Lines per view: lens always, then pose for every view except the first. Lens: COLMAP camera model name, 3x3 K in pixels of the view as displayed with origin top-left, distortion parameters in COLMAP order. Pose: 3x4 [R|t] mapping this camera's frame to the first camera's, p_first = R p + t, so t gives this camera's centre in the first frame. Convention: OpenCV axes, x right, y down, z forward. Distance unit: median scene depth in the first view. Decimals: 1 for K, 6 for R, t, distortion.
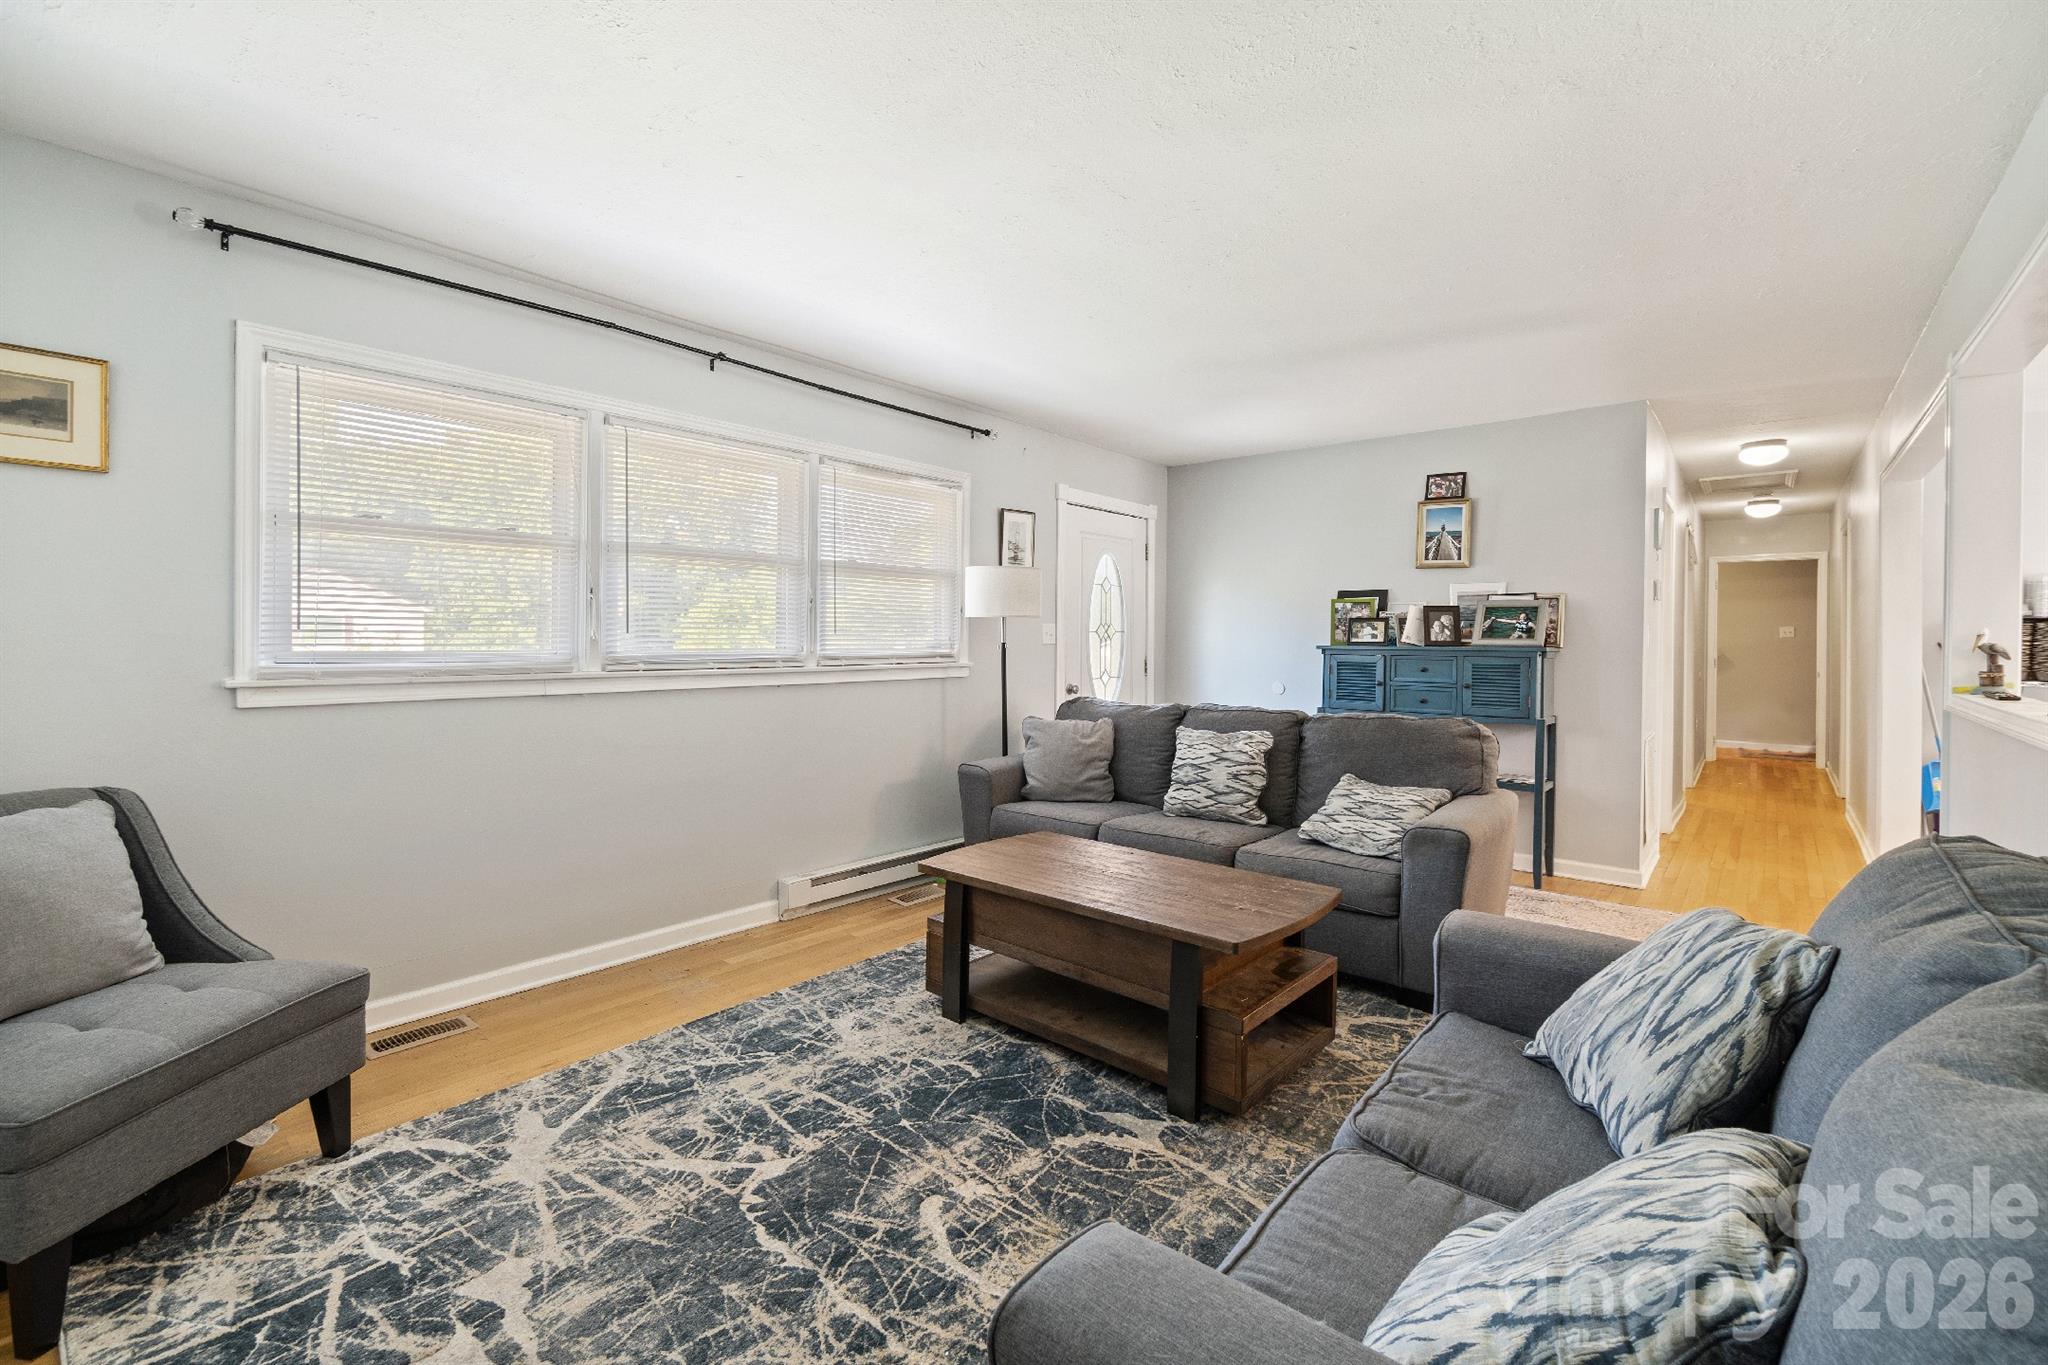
lens RADIAL K [[857.1, 0, 1012.9], [0, 857.1, 645.1], [0, 0, 1]] dist [-0.002258, -0.000191]
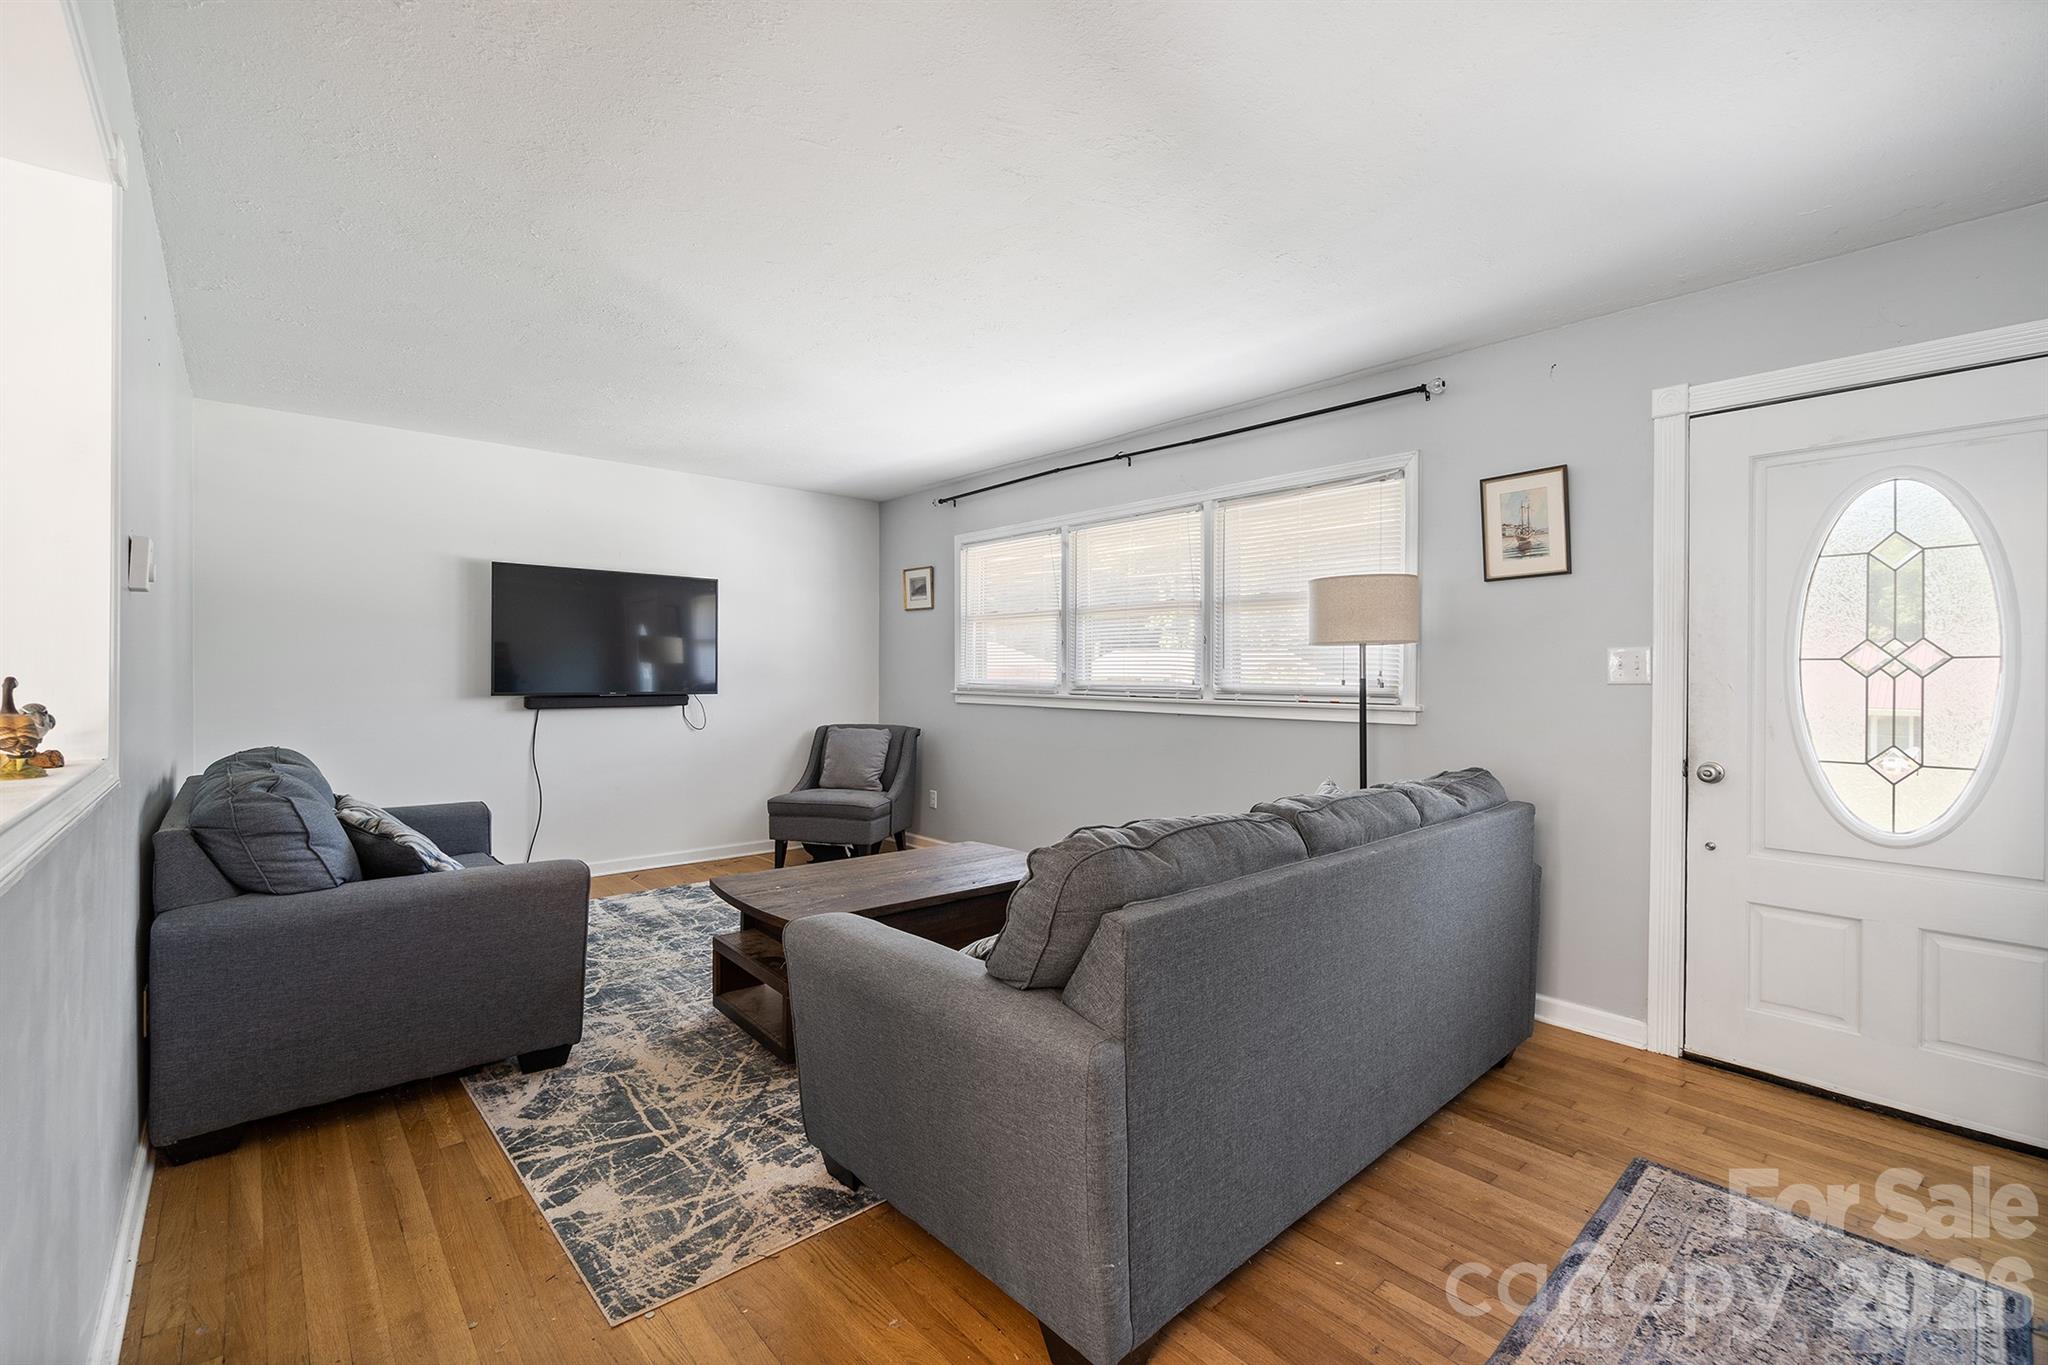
lens RADIAL K [[886.2, 0, 1024.3], [0, 886.2, 674.9], [0, 0, 1]] dist [-0.010962, 0.000721]
pose [[-0.117876, 0.000291, -0.993028, 0.702858], [-0.010559, 0.999943, 0.001546, -0.003374], [0.992972, 0.010667, -0.117866, 0.708203]]
